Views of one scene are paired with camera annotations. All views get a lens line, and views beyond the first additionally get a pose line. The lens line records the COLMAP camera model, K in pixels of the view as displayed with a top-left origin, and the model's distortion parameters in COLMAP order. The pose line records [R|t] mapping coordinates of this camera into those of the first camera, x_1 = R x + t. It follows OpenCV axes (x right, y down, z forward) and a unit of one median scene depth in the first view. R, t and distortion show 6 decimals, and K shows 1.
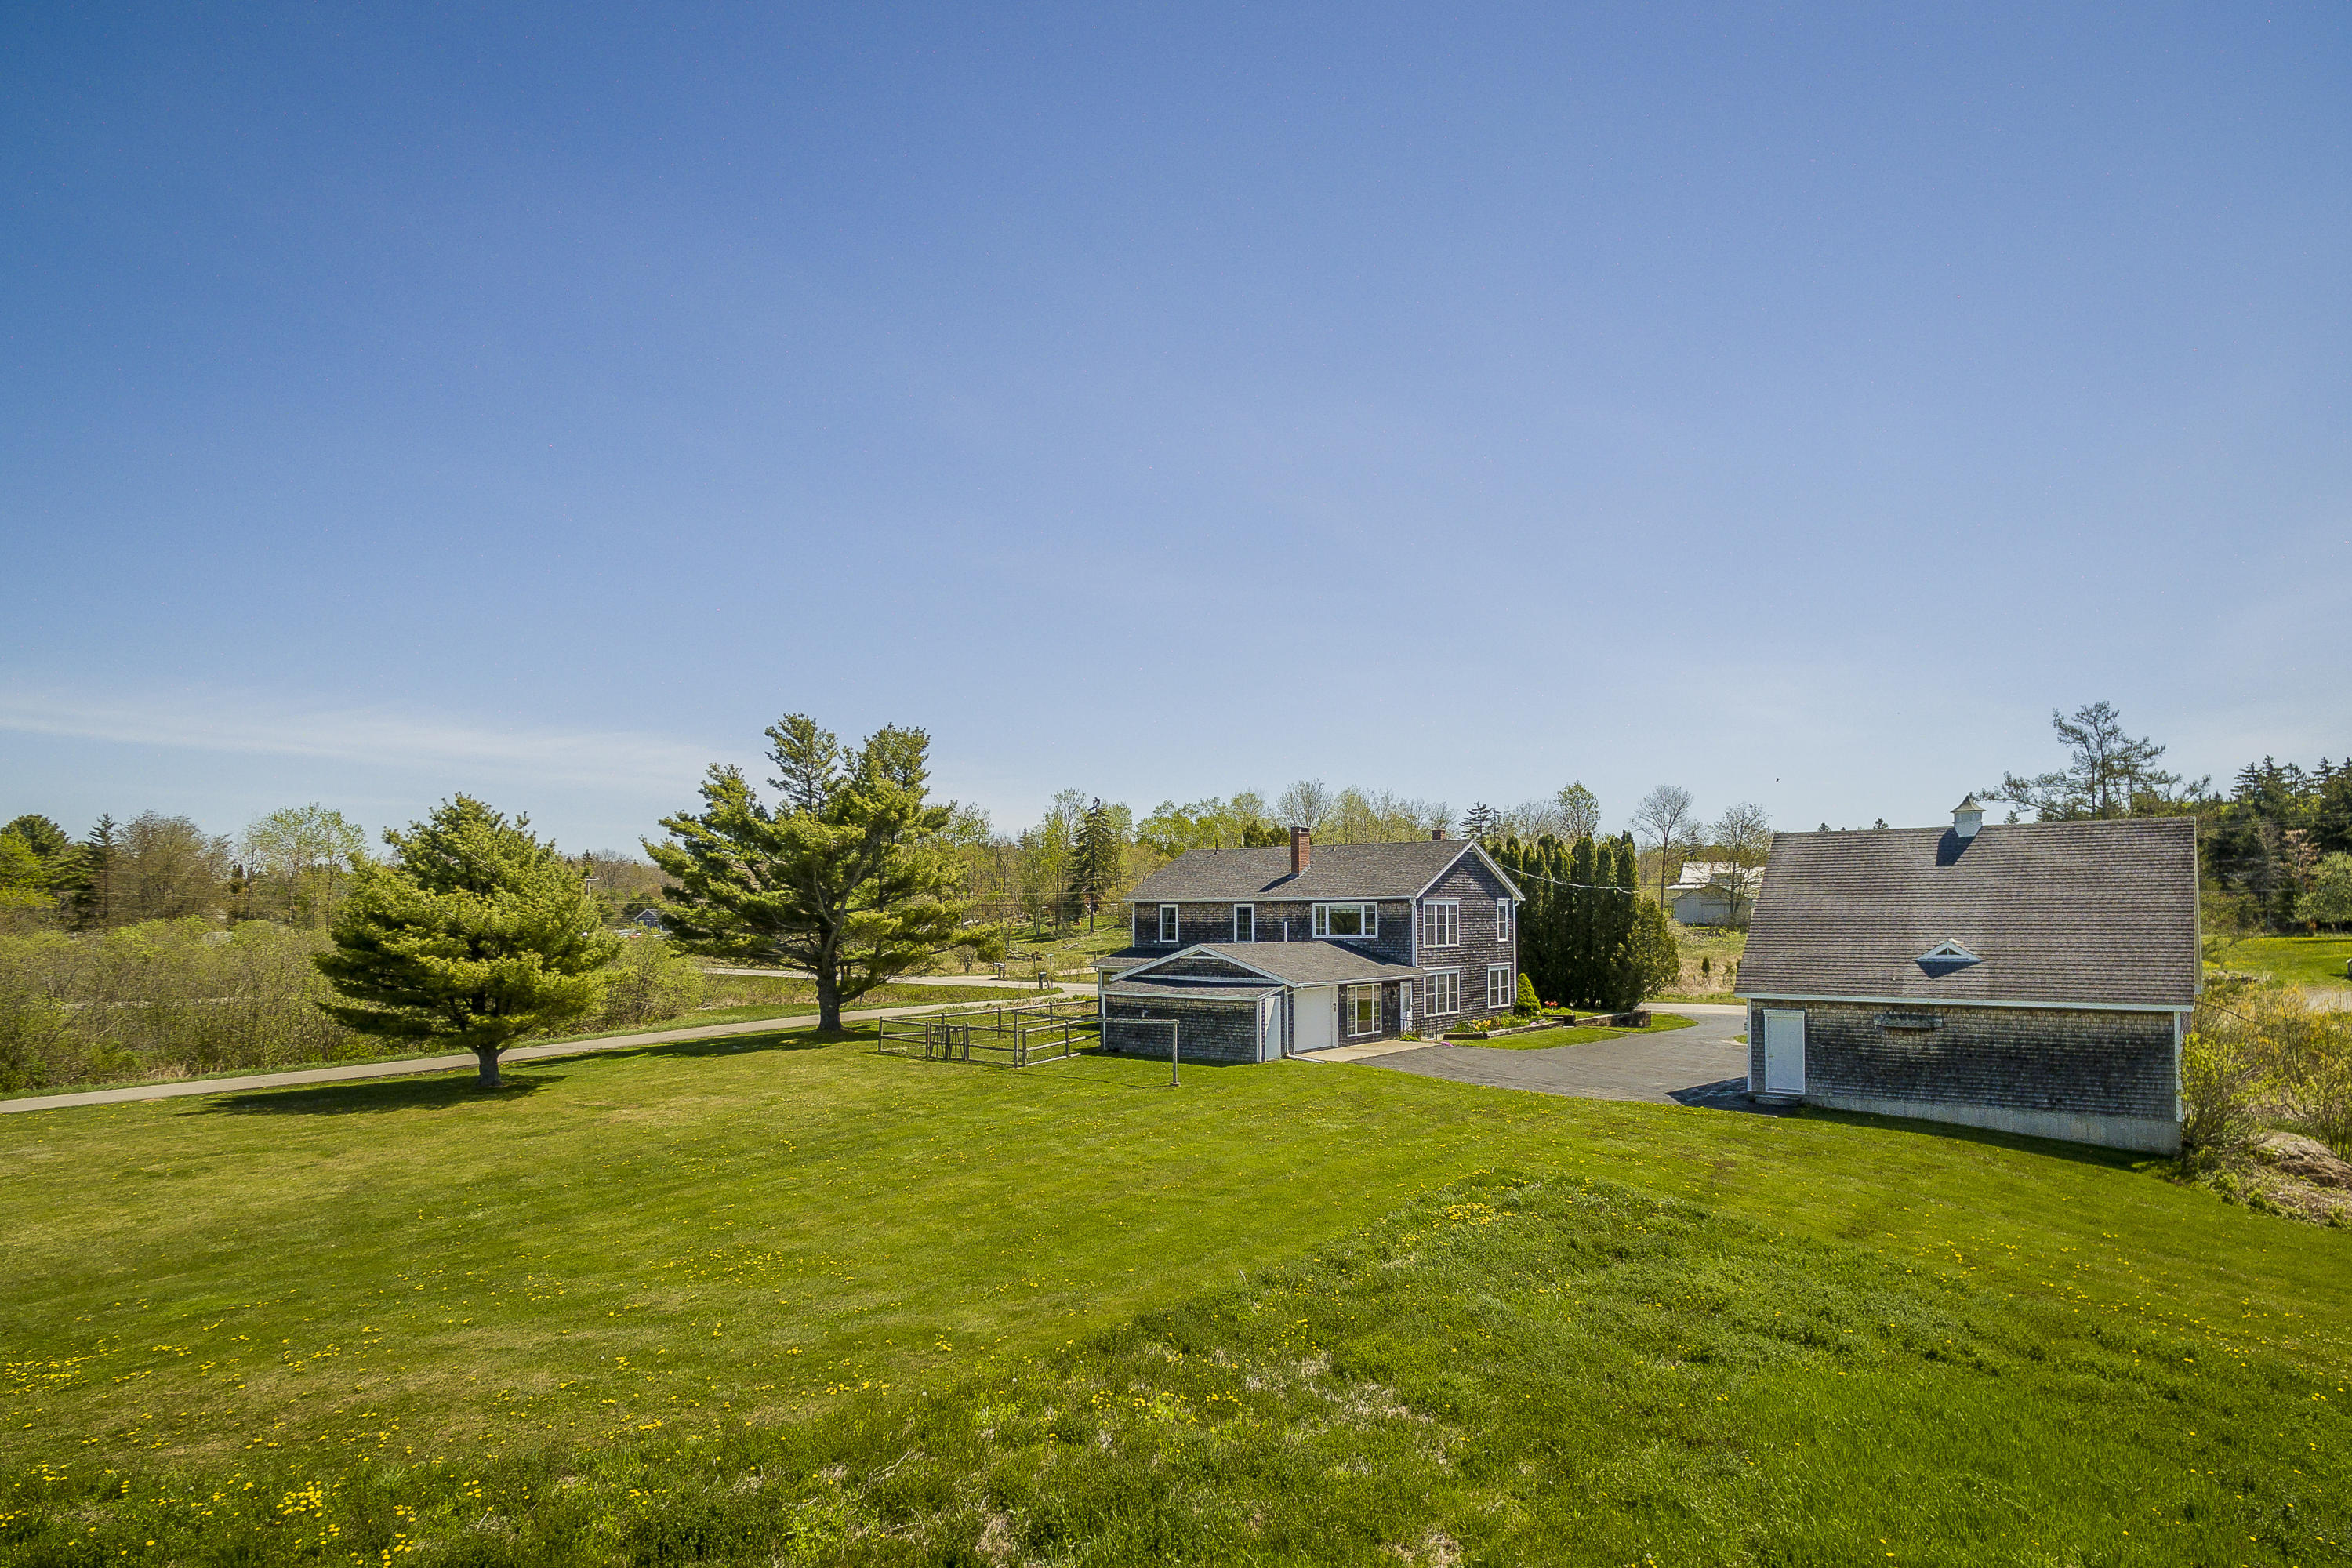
lens RADIAL K [[1367.4, 0, 1143.0], [0, 1367.4, 880.1], [0, 0, 1]] dist [0.005825, 0.000925]
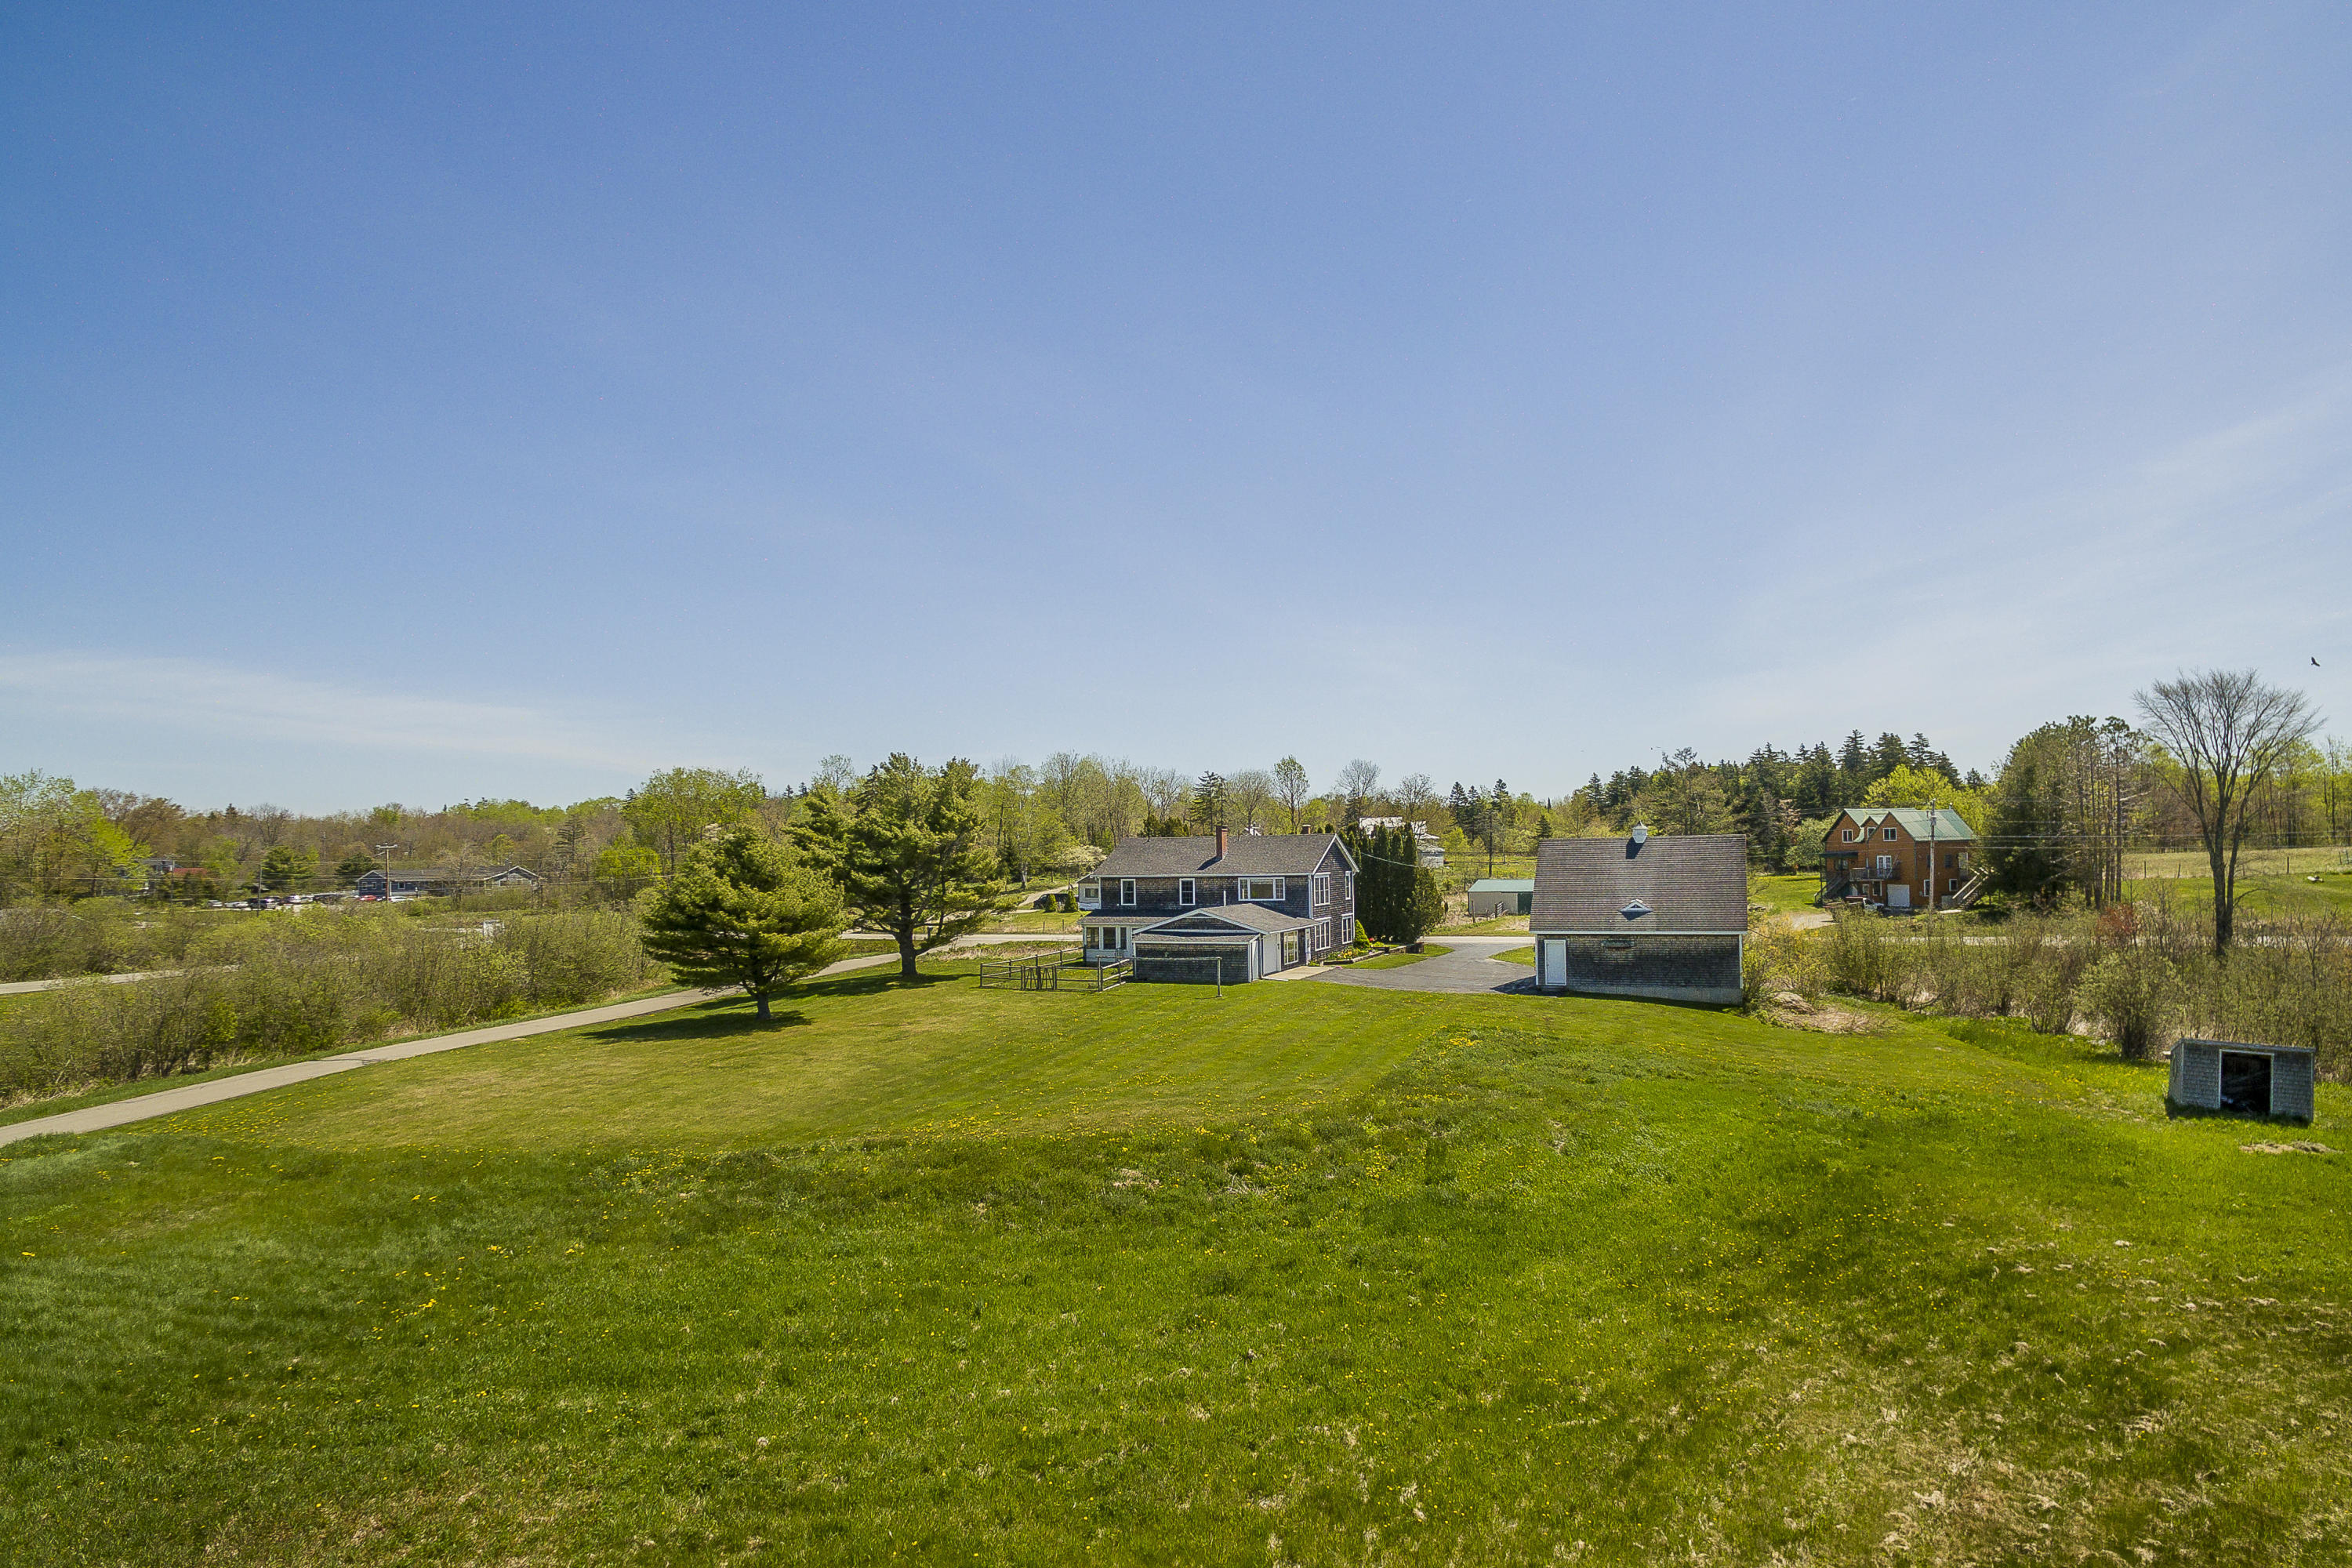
lens RADIAL K [[1347.8, 0, 1167.3], [0, 1347.8, 818.6], [0, 0, 1]] dist [0.002305, 0.001797]
pose [[0.963995, -0.007485, 0.265813, -0.367937], [0.008408, 0.999962, -0.002335, -0.048447], [-0.265786, 0.004486, 0.964022, -0.433927]]
